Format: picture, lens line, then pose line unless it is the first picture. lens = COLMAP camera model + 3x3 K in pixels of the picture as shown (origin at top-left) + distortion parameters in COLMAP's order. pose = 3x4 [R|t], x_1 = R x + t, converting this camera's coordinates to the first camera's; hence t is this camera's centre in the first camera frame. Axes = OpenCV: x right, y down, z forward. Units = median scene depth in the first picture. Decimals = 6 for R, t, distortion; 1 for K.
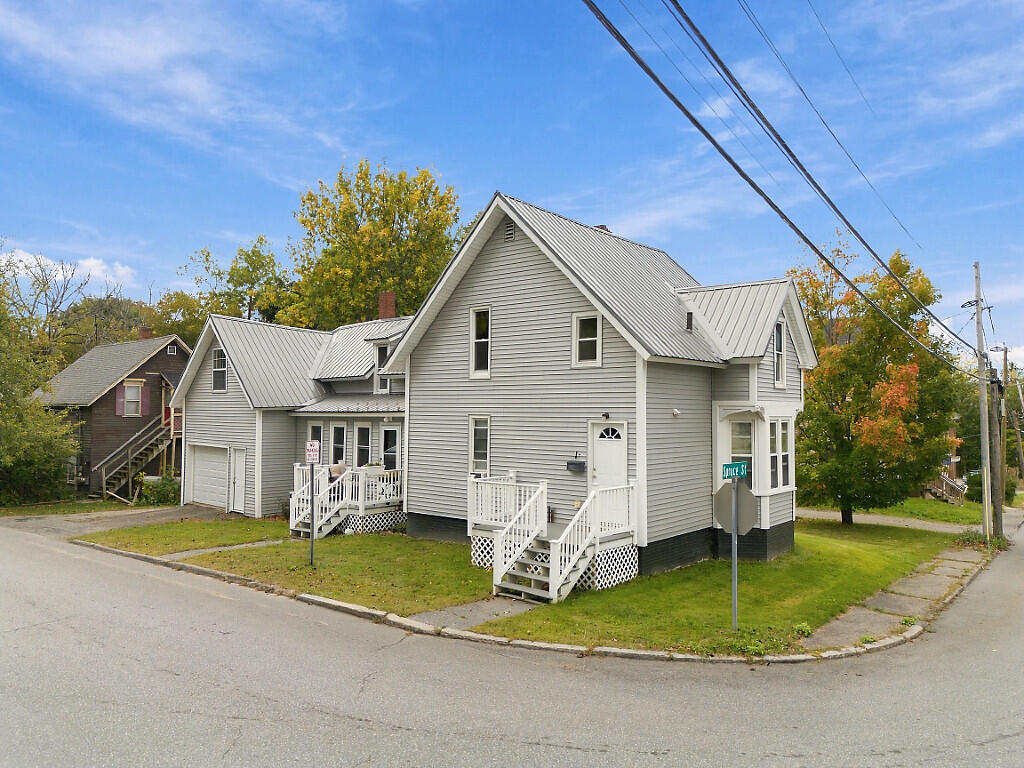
lens RADIAL K [[723.8, 0, 515.1], [0, 723.8, 376.5], [0, 0, 1]] dist [0.046837, -0.034242]
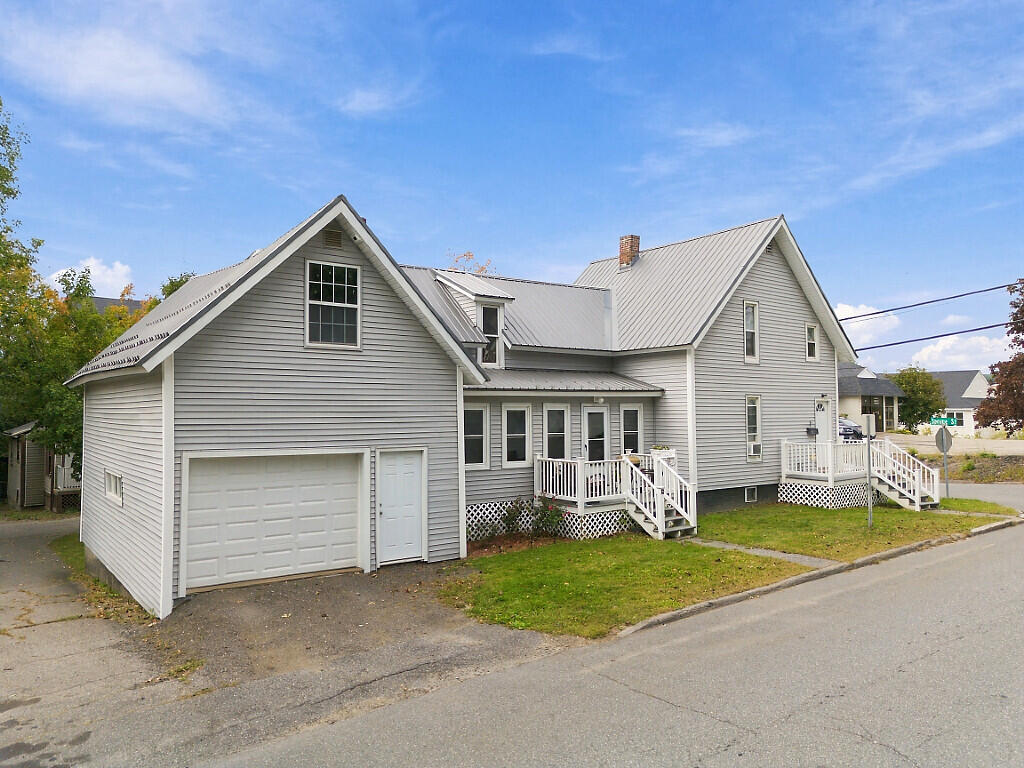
lens RADIAL K [[723.8, 0, 511.4], [0, 723.8, 382.7], [0, 0, 1]] dist [0.046837, -0.034242]
pose [[0.238164, 0.033049, 0.970663, -1.169495], [-0.041019, 0.998871, -0.023945, 0.071083], [-0.970358, -0.034113, 0.239250, 1.001542]]
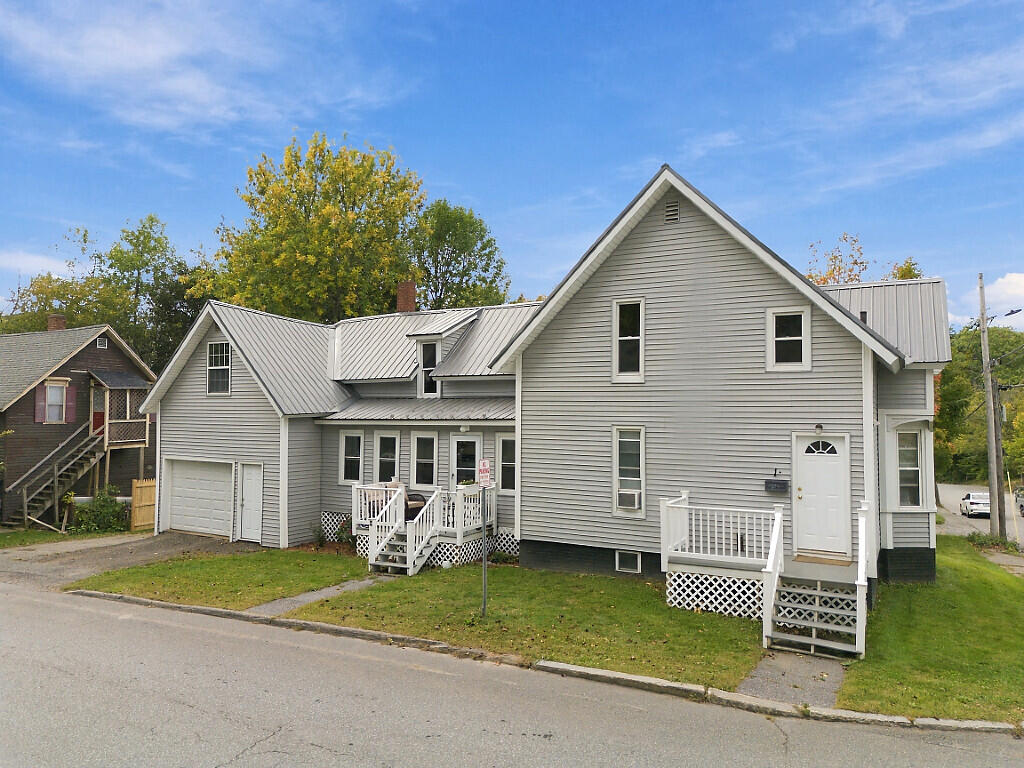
lens RADIAL K [[723.8, 0, 511.0], [0, 723.8, 381.1], [0, 0, 1]] dist [0.046837, -0.034242]
pose [[0.980929, 0.008978, 0.194159, -0.321901], [-0.009638, 0.999951, 0.002455, 0.000133], [-0.194128, -0.004279, 0.980967, 0.170752]]
